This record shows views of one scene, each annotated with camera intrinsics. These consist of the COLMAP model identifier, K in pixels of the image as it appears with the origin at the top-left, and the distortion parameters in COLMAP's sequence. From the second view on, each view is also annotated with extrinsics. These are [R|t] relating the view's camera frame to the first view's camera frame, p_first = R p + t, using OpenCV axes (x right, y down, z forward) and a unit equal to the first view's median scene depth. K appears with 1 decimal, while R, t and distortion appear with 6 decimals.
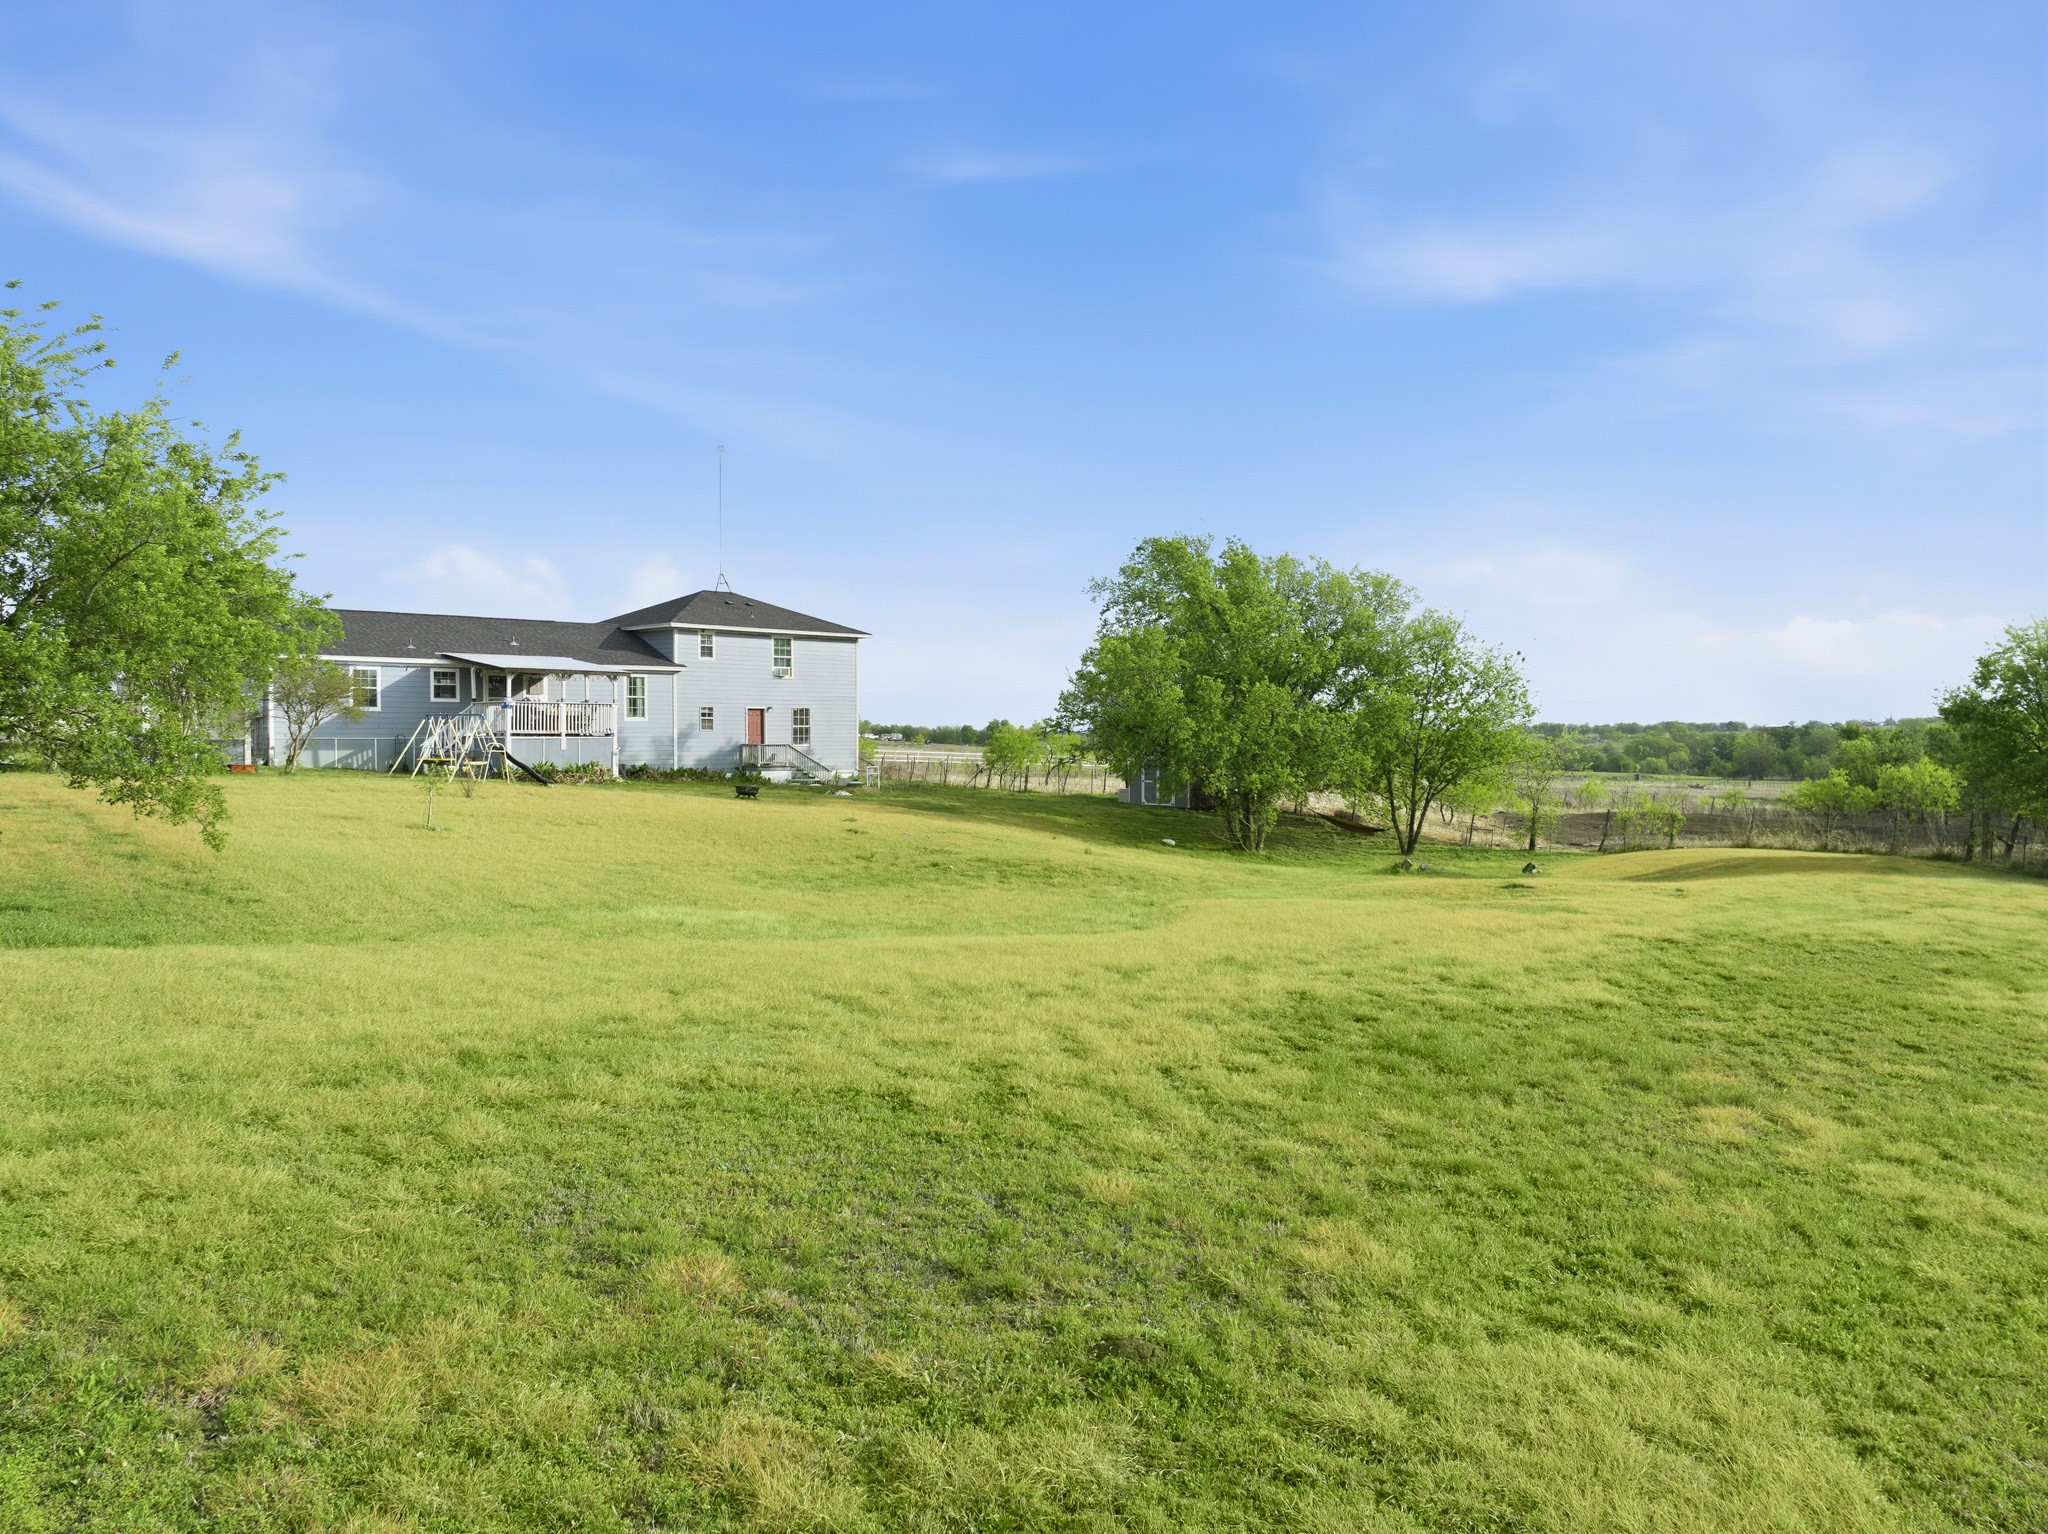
lens RADIAL K [[1444.2, 0, 1037.2], [0, 1444.2, 769.5], [0, 0, 1]] dist [-0.054921, 0.026285]
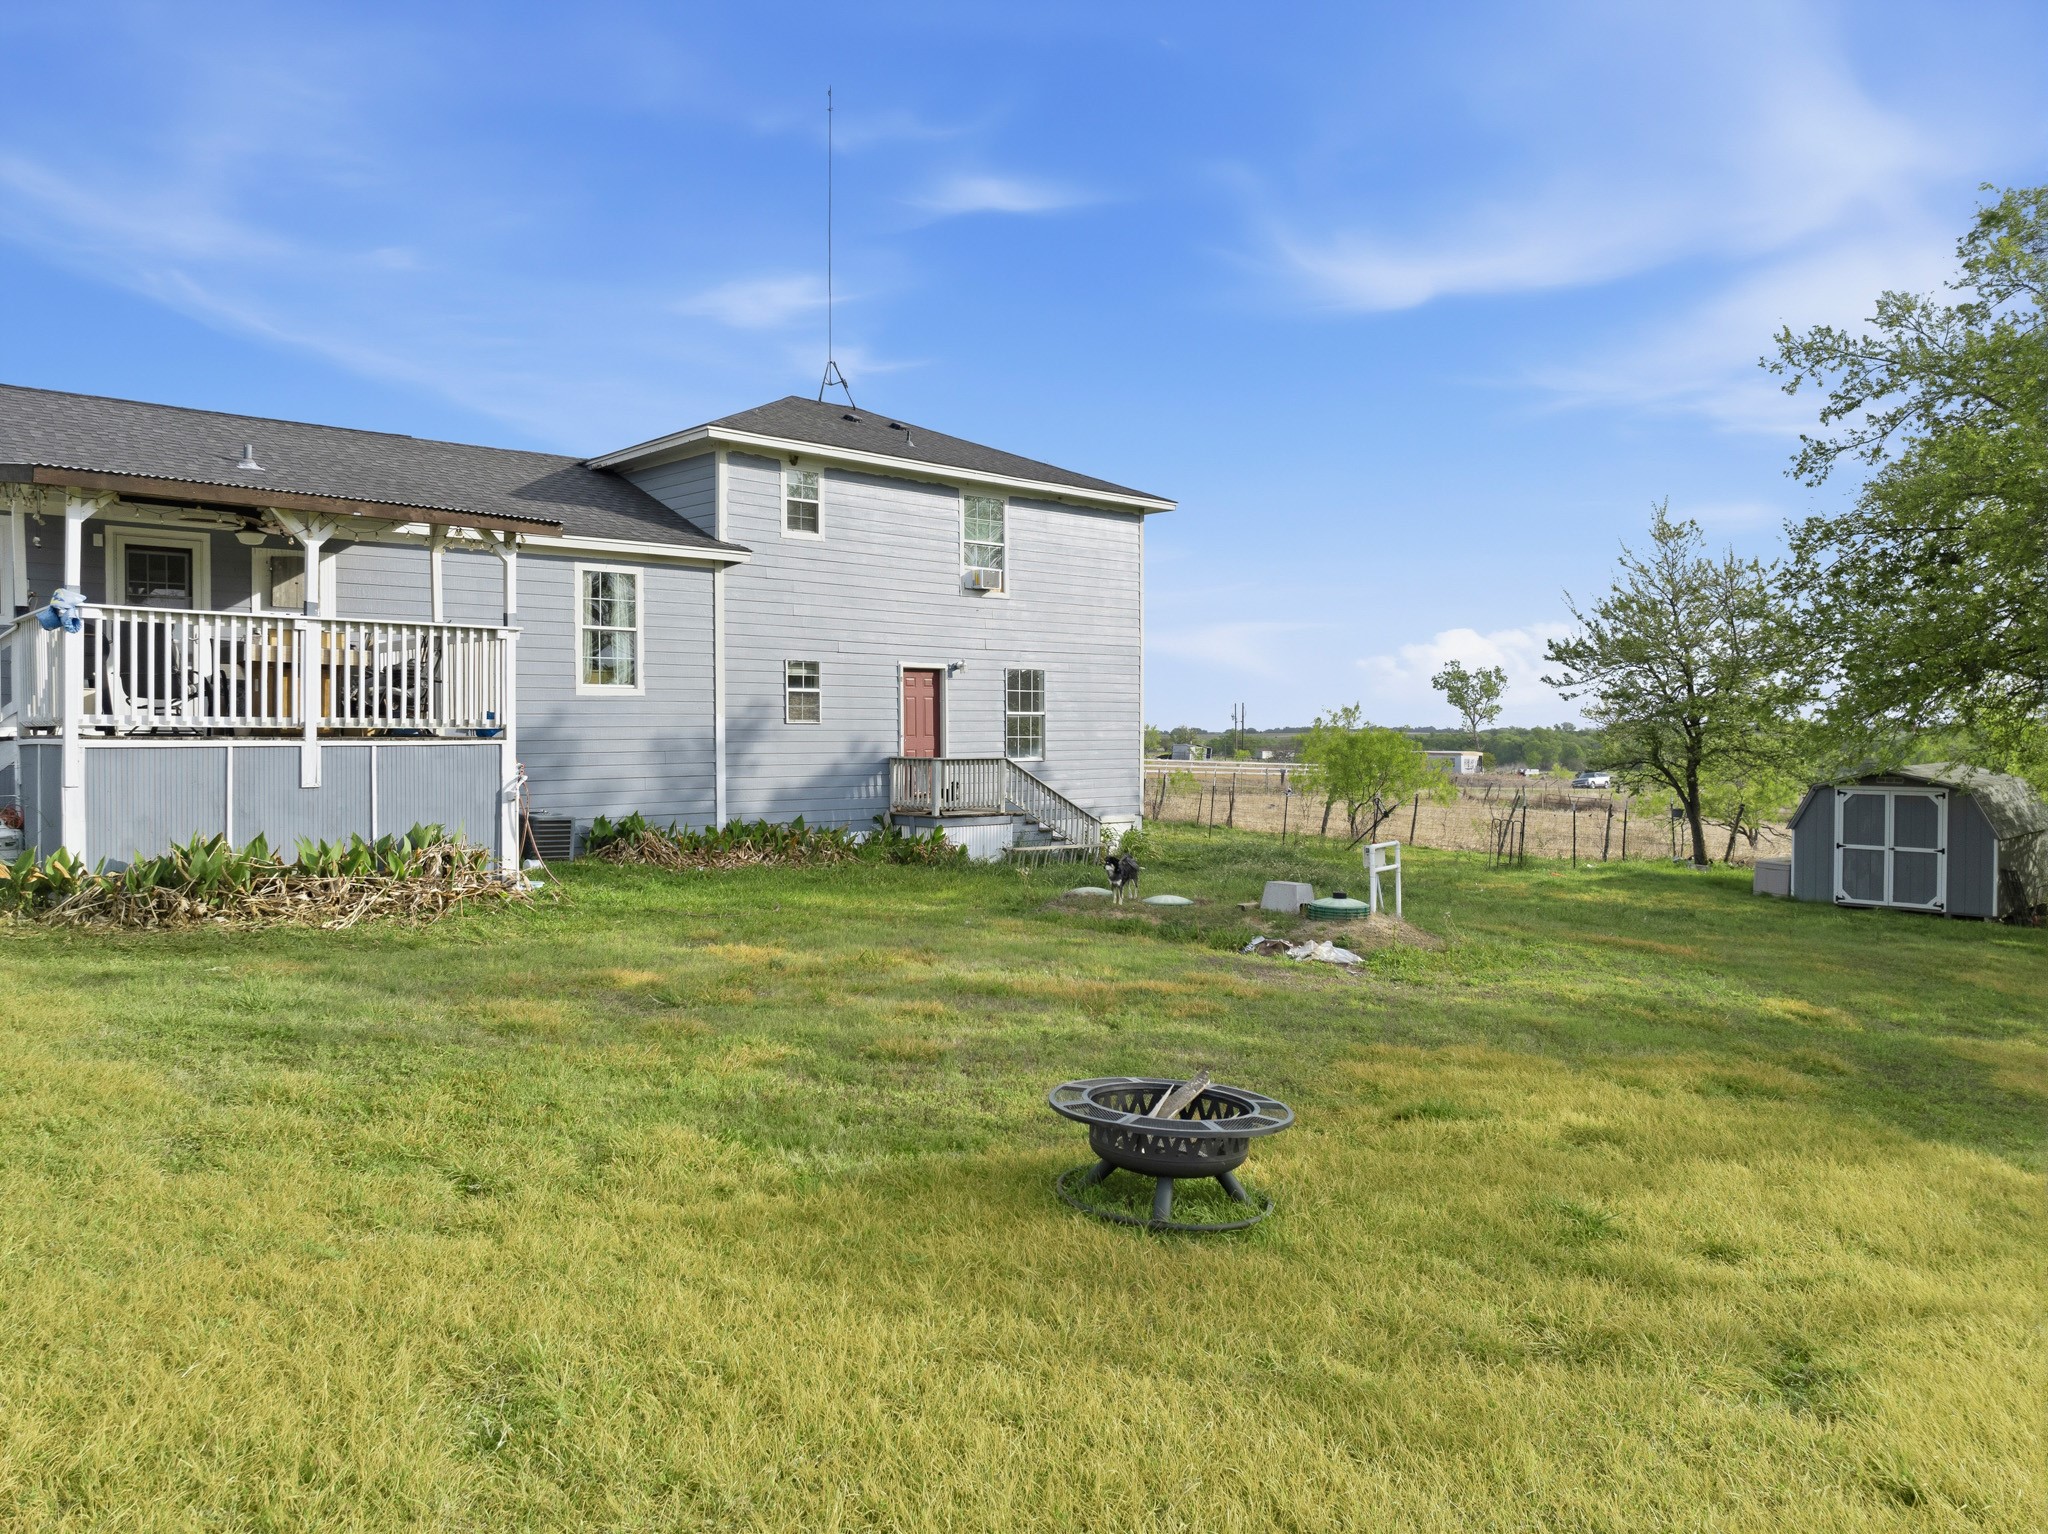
lens RADIAL K [[1444.2, 0, 1013.6], [0, 1444.2, 758.0], [0, 0, 1]] dist [-0.054921, 0.026285]
pose [[0.997323, 0.005493, -0.072914, -0.144470], [-0.005890, 0.999969, -0.005223, -0.015580], [0.072884, 0.005638, 0.997325, 0.618455]]
